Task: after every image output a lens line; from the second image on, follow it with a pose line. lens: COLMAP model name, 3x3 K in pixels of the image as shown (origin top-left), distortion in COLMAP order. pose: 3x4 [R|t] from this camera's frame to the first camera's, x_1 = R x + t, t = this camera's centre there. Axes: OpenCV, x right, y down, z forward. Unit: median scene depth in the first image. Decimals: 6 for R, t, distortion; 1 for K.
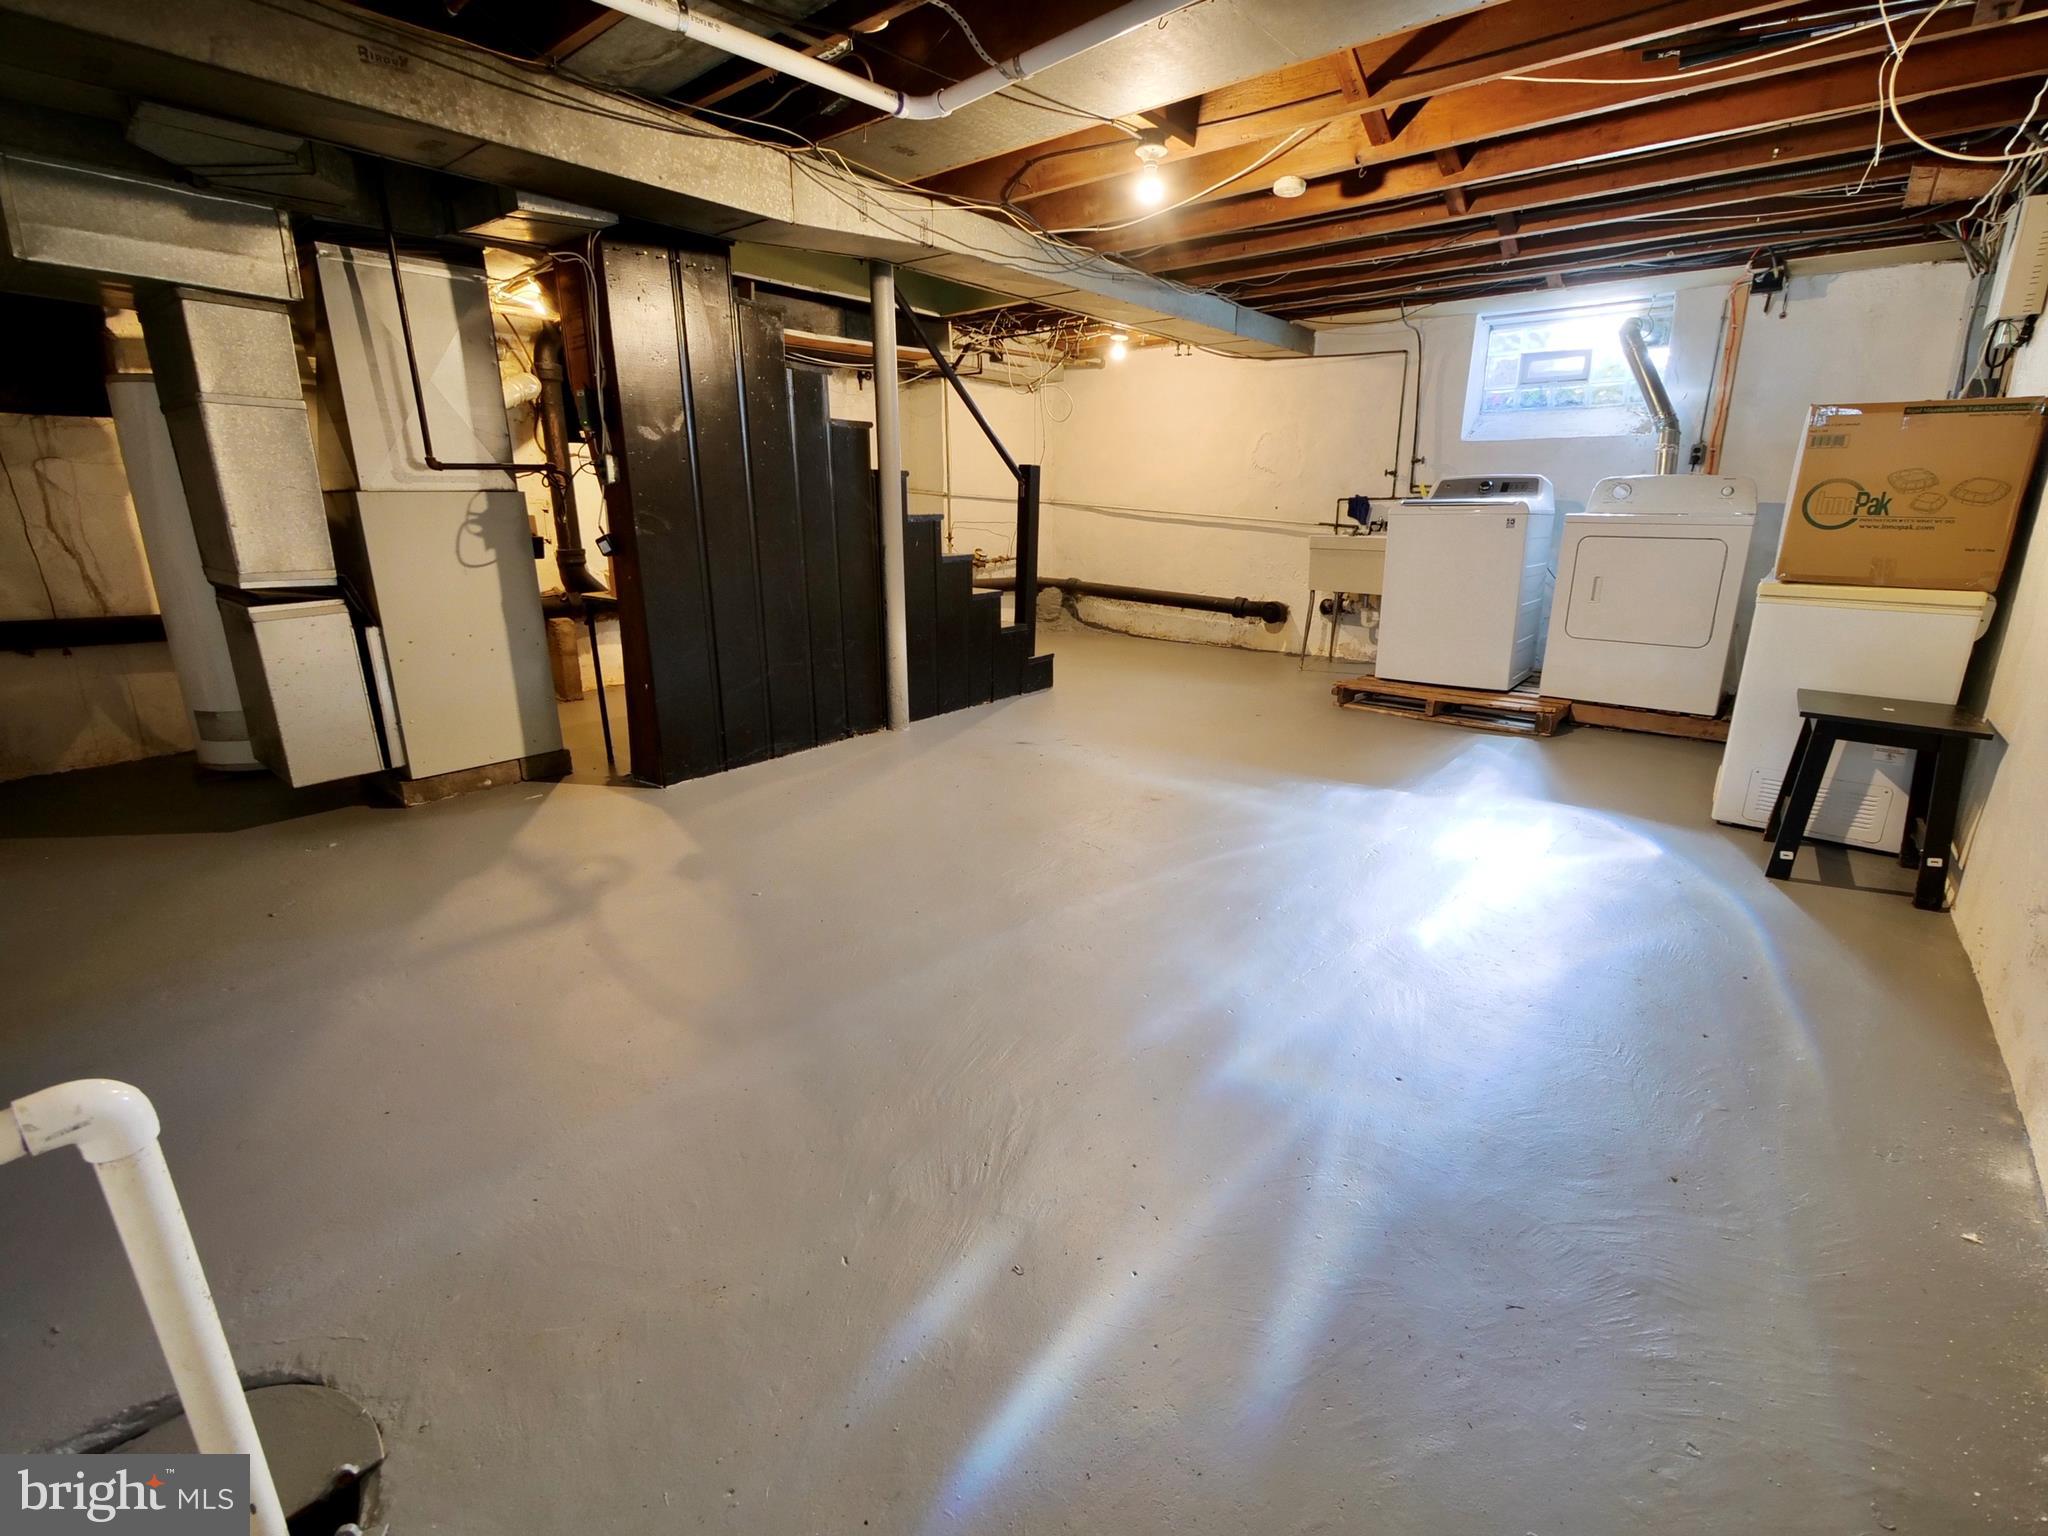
lens RADIAL K [[905.1, 0, 1047.6], [0, 905.1, 743.1], [0, 0, 1]] dist [-0.006242, 0.000569]
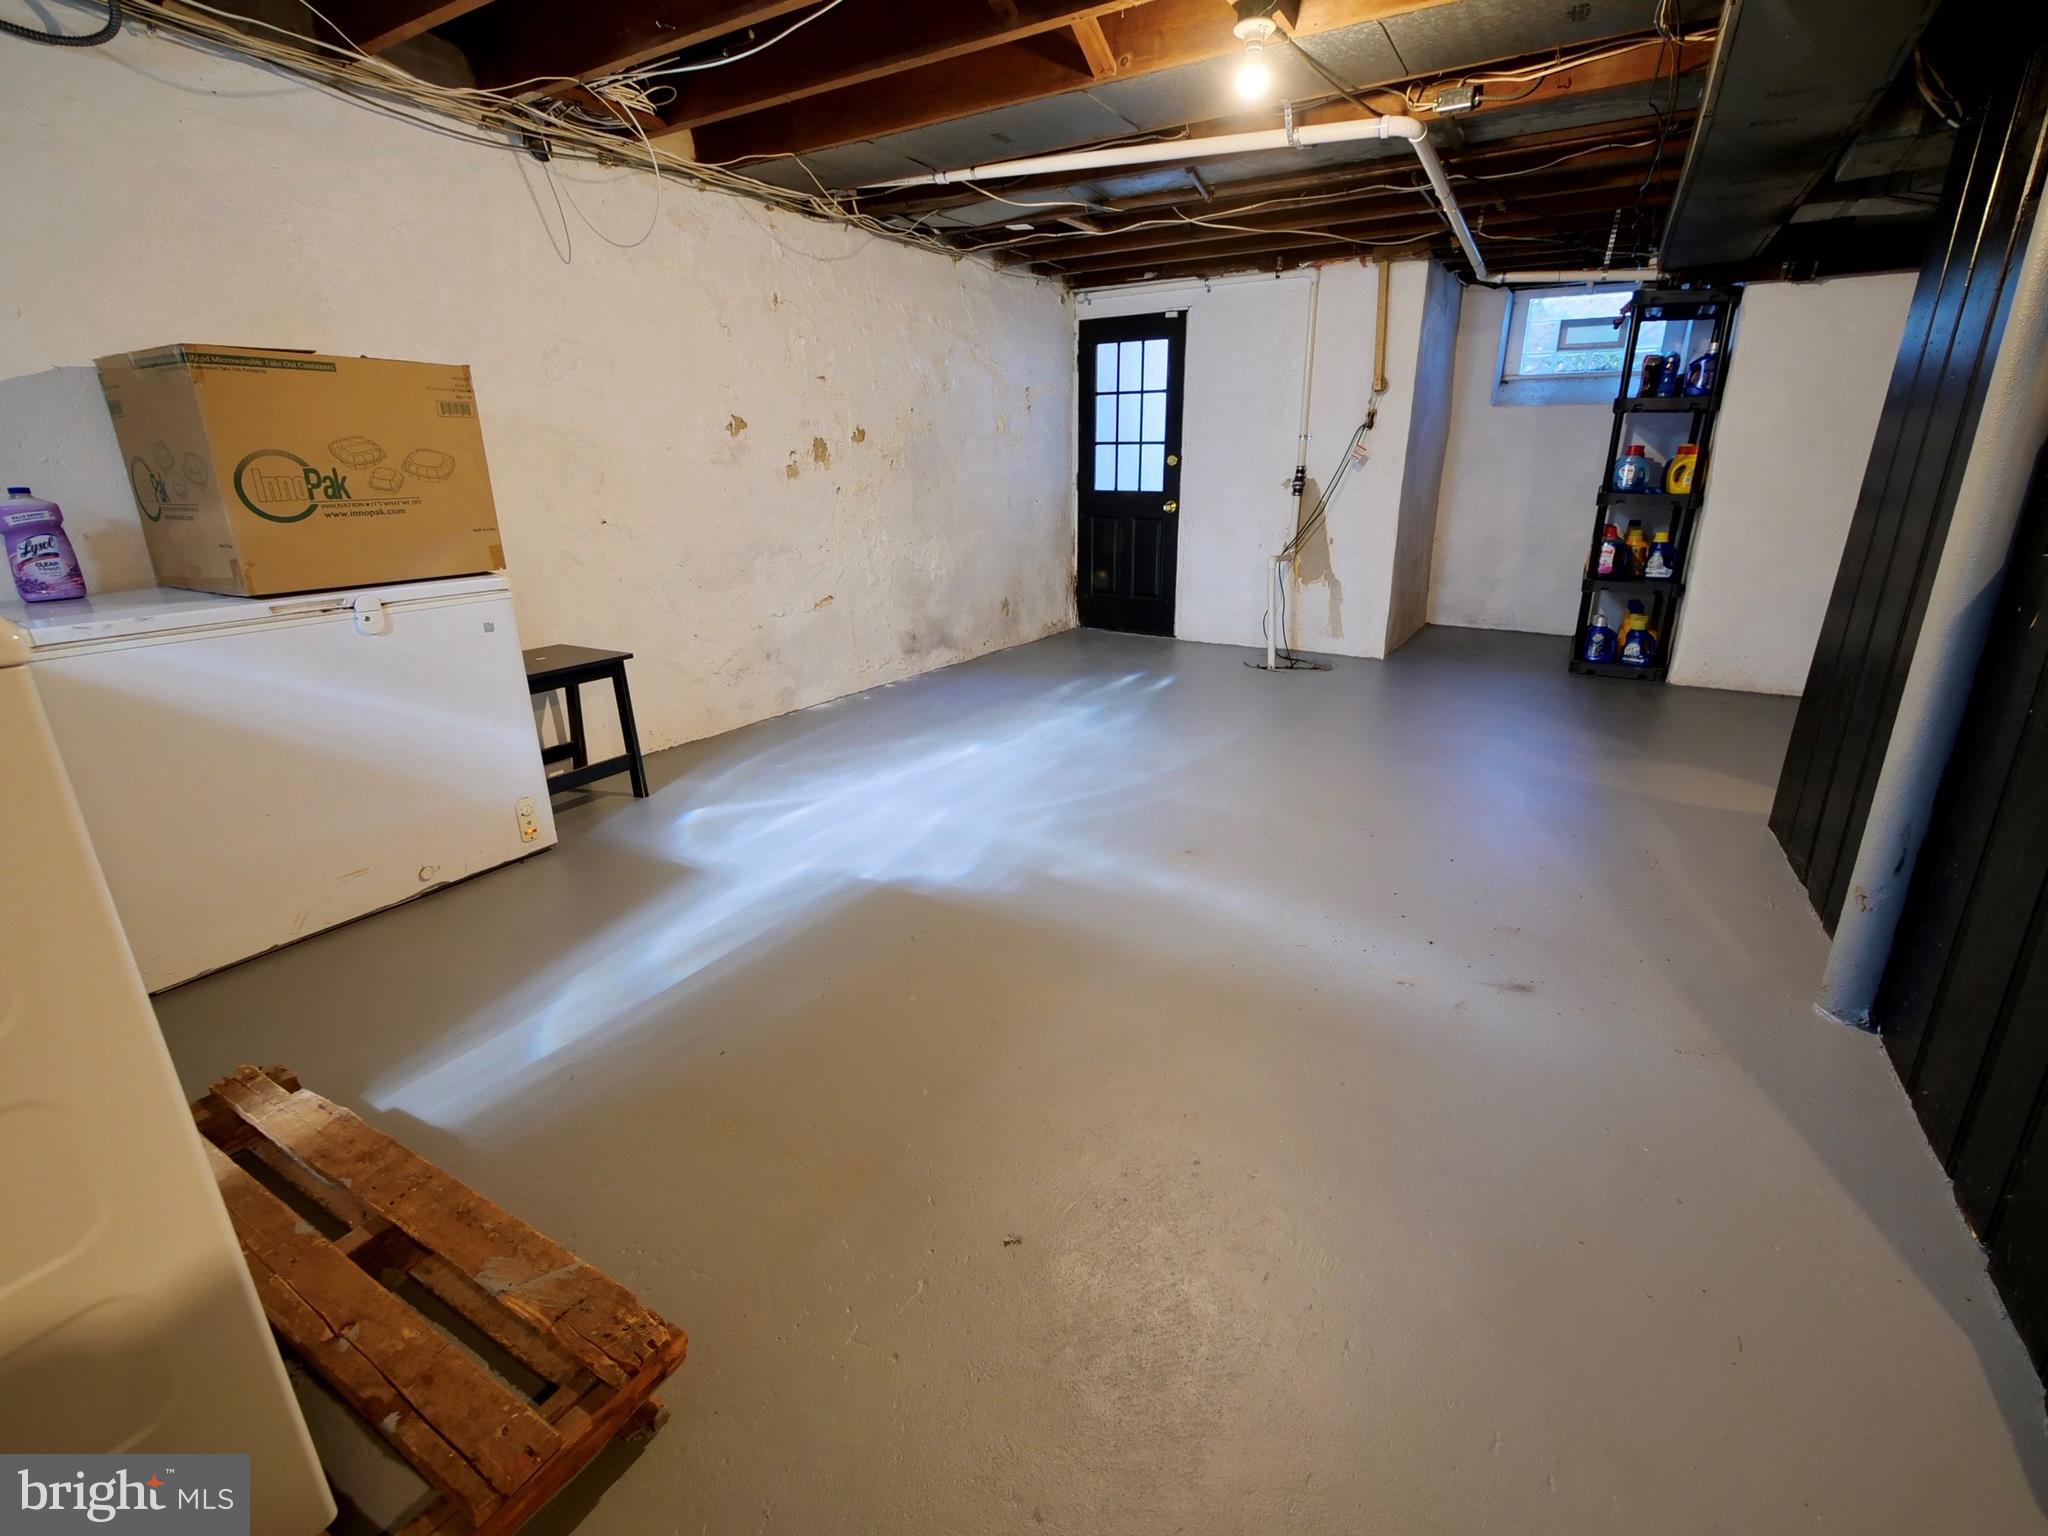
lens RADIAL K [[905.1, 0, 1047.6], [0, 905.1, 743.1], [0, 0, 1]] dist [-0.006242, 0.000569]
pose [[-0.988542, 0.051194, -0.142000, 0.401859], [-0.034598, 0.838840, 0.543277, -0.513248], [0.146927, 0.541966, -0.827457, 1.822055]]
